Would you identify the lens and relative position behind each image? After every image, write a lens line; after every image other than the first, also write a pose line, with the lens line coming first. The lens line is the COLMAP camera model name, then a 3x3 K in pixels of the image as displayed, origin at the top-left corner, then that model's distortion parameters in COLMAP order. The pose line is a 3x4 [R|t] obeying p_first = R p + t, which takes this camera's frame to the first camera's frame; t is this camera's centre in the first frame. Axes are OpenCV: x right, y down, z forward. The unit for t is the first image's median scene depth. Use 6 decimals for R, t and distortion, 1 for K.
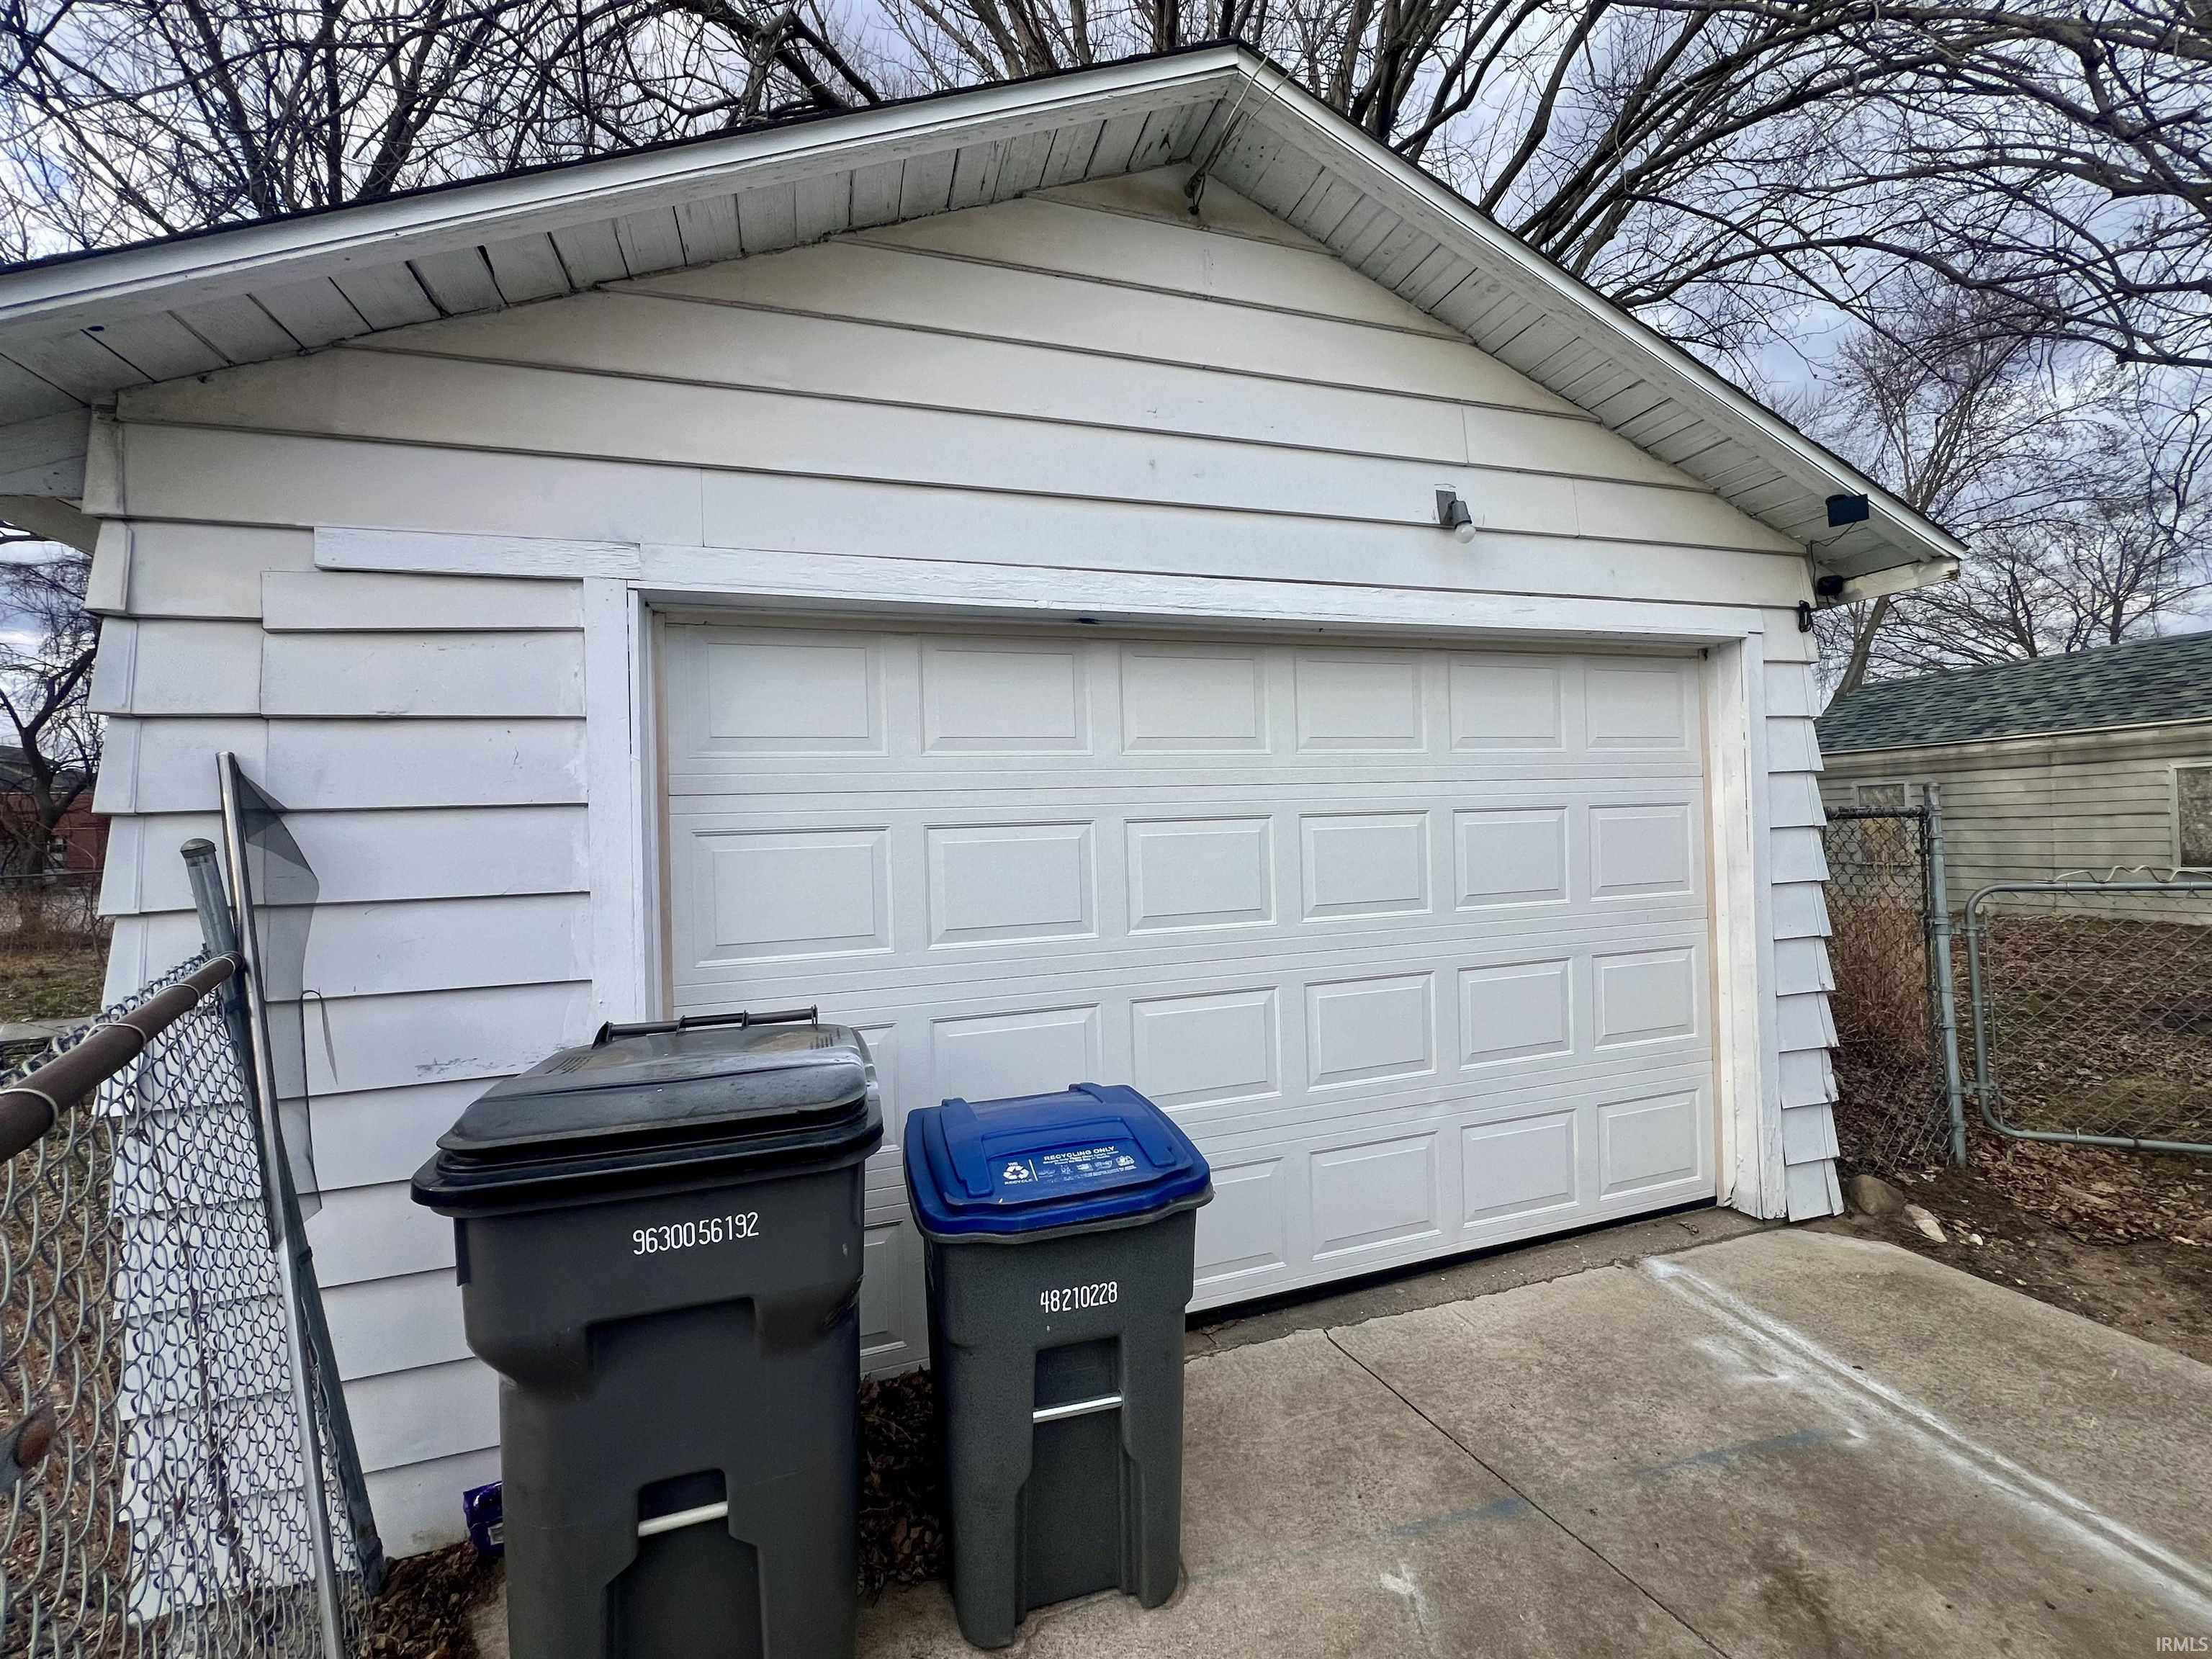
lens RADIAL K [[889.5, 0, 1106.0], [0, 889.5, 829.5], [0, 0, 1]] dist [0.000657, 0.000260]
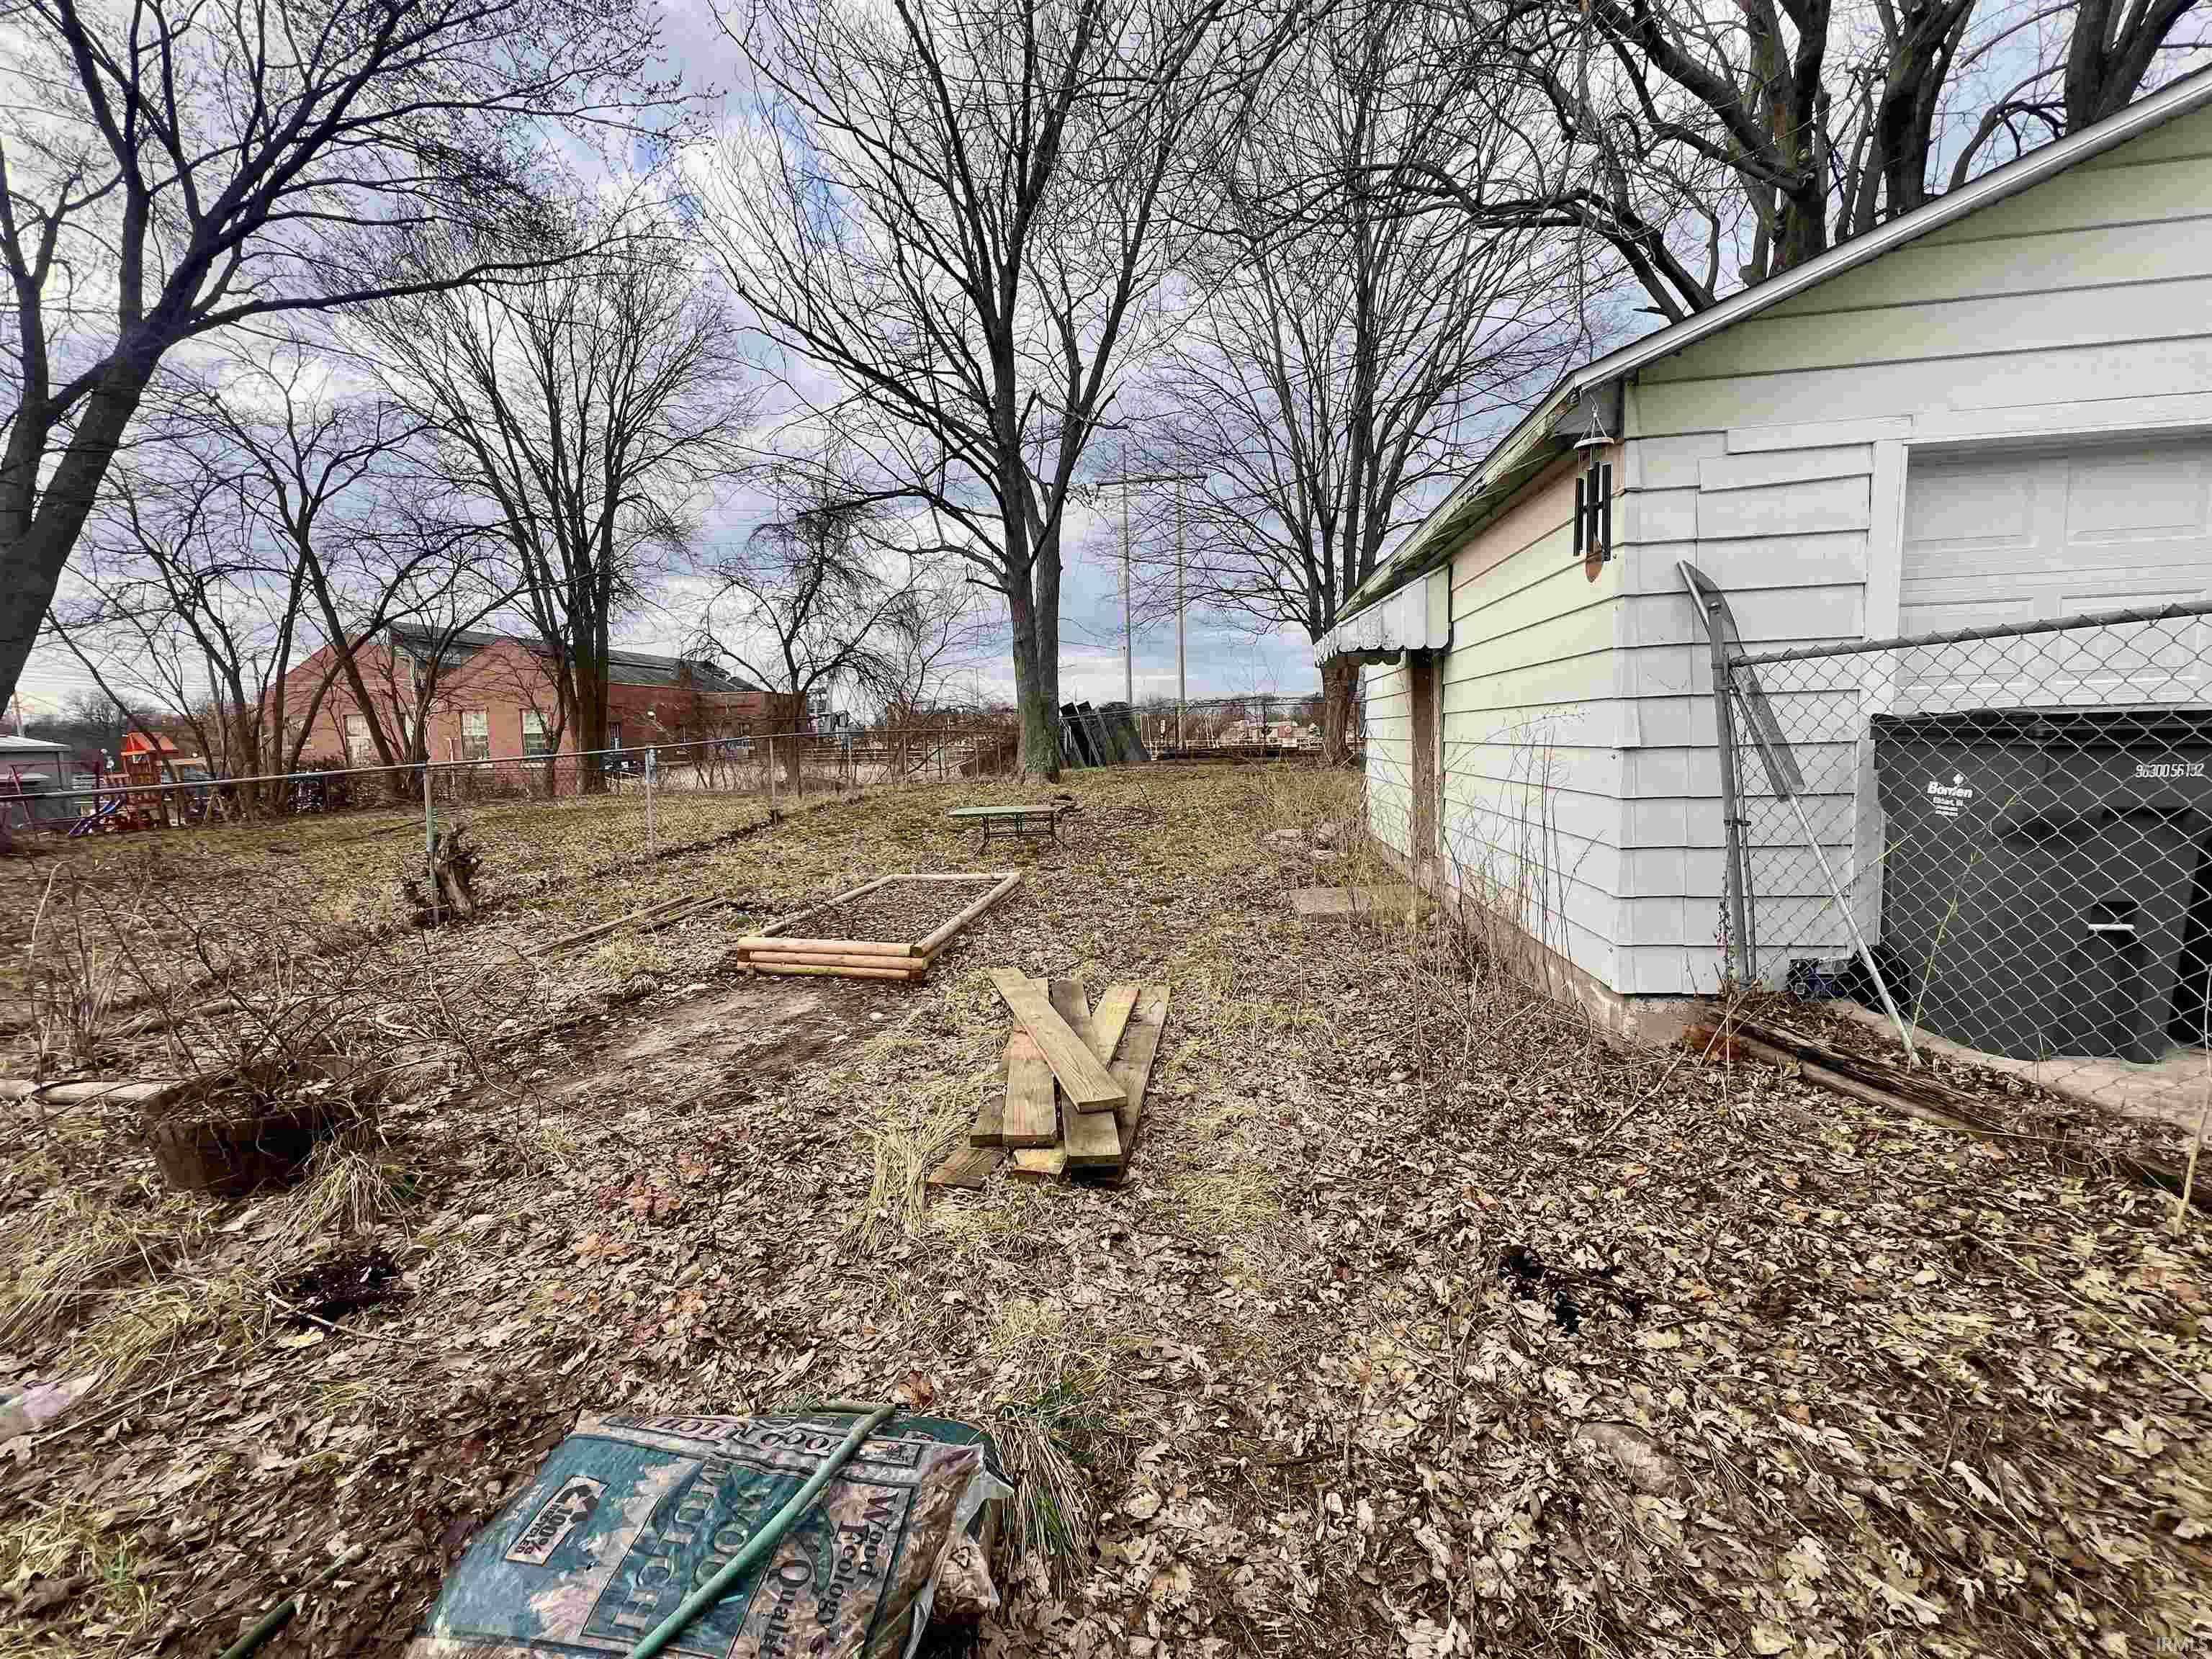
lens RADIAL K [[889.5, 0, 1106.0], [0, 889.5, 829.5], [0, 0, 1]] dist [0.000657, 0.000260]
pose [[0.905425, 0.050123, -0.421537, -1.193191], [0.004621, 0.991782, 0.127854, 0.218875], [0.424481, -0.117710, 0.897753, -1.208813]]
